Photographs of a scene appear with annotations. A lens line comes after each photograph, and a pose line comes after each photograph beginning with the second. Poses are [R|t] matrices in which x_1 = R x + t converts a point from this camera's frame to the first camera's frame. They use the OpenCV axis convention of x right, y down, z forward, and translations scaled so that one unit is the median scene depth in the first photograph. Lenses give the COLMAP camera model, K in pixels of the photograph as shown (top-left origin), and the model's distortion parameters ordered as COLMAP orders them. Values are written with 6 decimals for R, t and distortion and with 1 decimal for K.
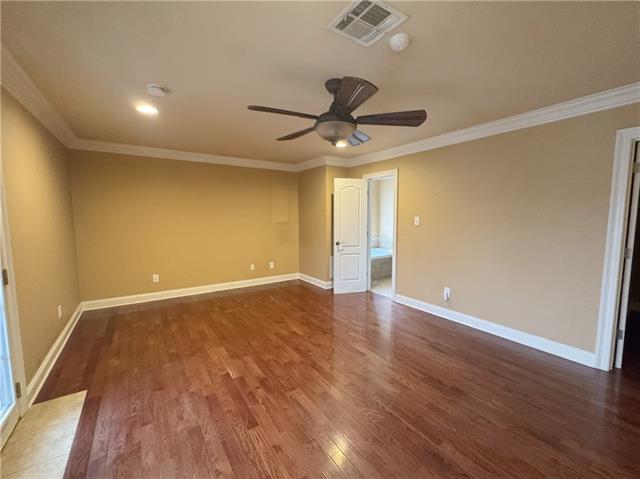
lens RADIAL K [[257.5, 0, 320.0], [0, 257.5, 239.5], [0, 0, 1]] dist [-0.003107, 0.000026]
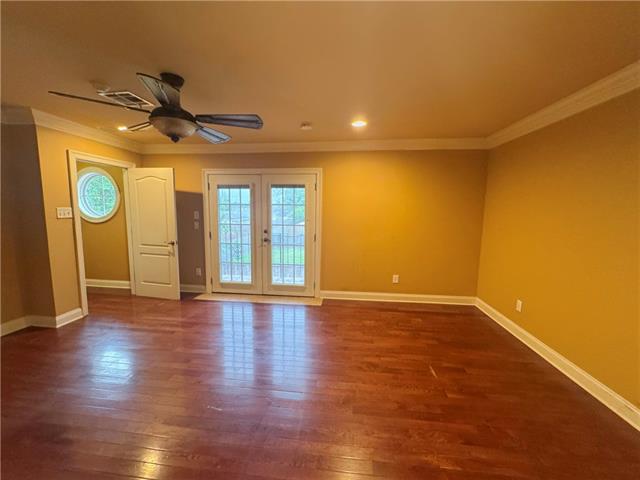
lens RADIAL K [[257.5, 0, 320.0], [0, 257.5, 240.0], [0, 0, 1]] dist [-0.003107, 0.000026]
pose [[-0.645727, 0.082923, -0.759053, 0.290759], [-0.082771, 0.980626, 0.177542, -0.131131], [0.759069, 0.177471, -0.626353, 1.242534]]
